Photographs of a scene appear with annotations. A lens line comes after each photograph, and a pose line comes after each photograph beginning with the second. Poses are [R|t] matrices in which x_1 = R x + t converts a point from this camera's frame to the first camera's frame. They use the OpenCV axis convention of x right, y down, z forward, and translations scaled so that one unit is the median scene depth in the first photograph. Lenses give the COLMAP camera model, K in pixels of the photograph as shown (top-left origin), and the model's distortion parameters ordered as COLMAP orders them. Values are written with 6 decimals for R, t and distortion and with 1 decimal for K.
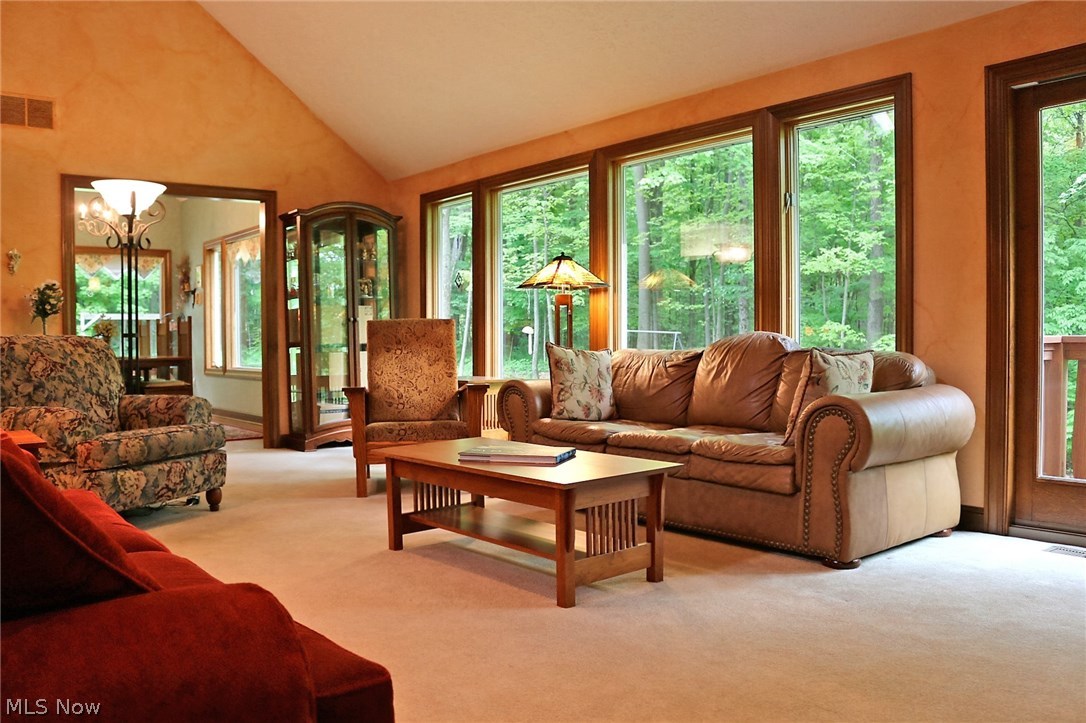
lens RADIAL K [[885.9, 0, 540.9], [0, 885.9, 360.7], [0, 0, 1]] dist [-0.153937, 0.114237]
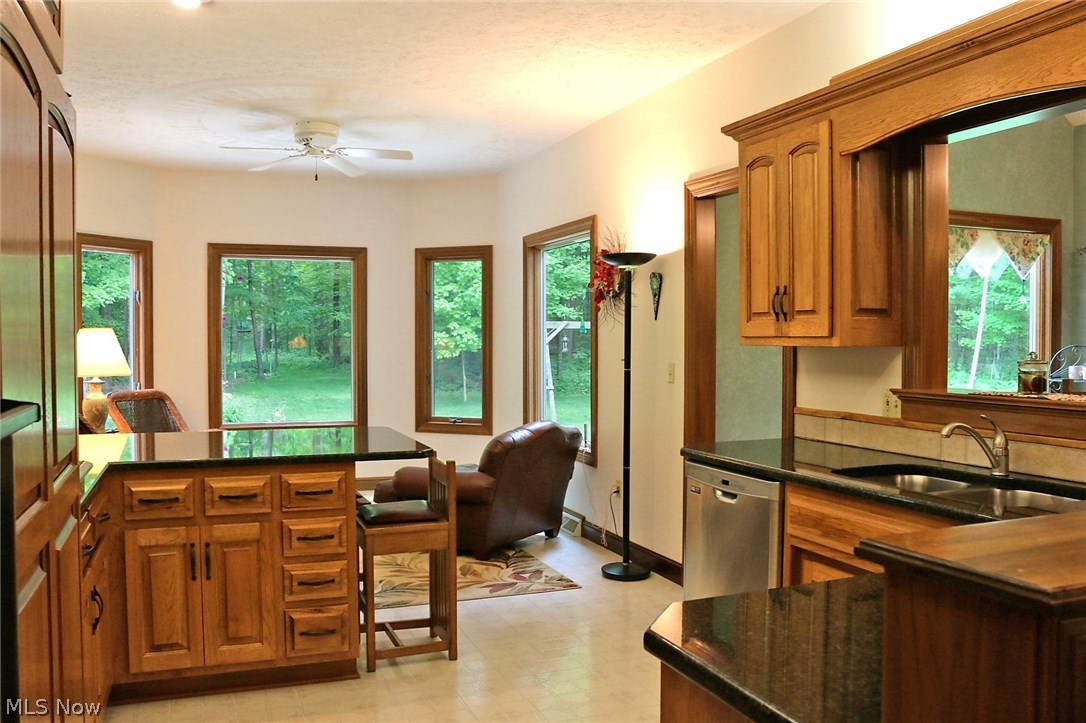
lens RADIAL K [[885.9, 0, 539.2], [0, 885.9, 360.2], [0, 0, 1]] dist [-0.153937, 0.114237]
pose [[0.947365, 0.014958, -0.319807, -1.049176], [-0.015037, 0.999884, 0.002221, -0.078201], [0.319803, 0.002705, 0.947480, 0.798374]]
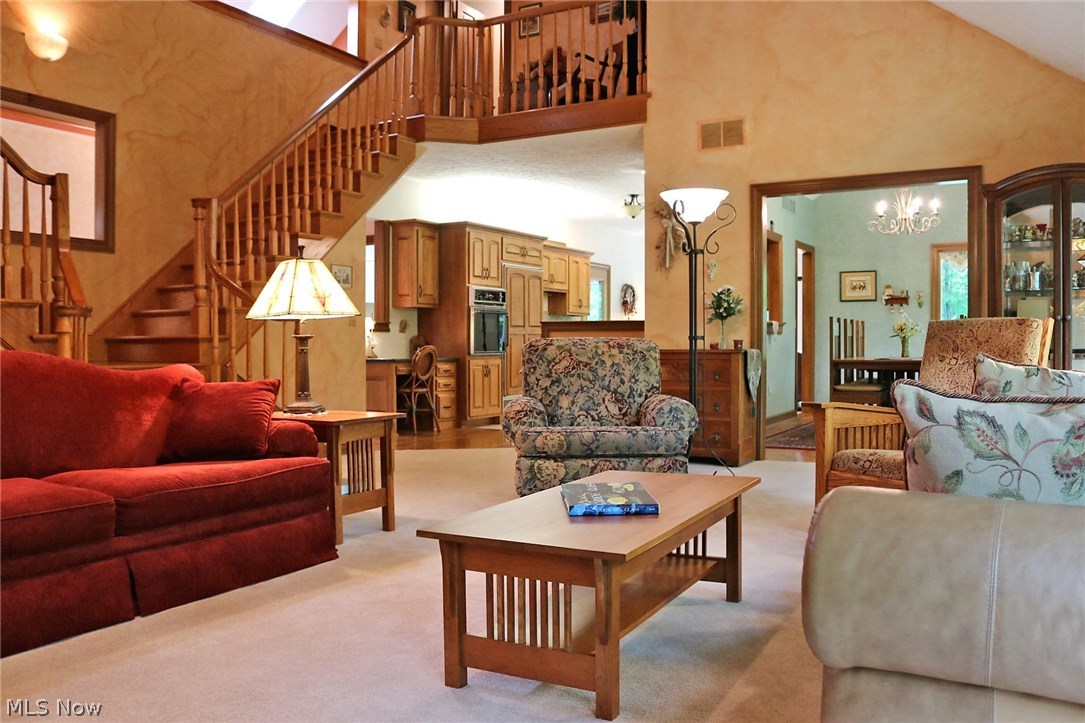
lens RADIAL K [[885.1, 0, 545.3], [0, 885.1, 358.2], [0, 0, 1]] dist [-0.153937, 0.114237]
pose [[0.359579, 0.026661, -0.932734, 0.378137], [-0.024891, 0.999510, 0.018974, -0.017353], [0.932783, 0.016394, 0.360066, 0.377651]]
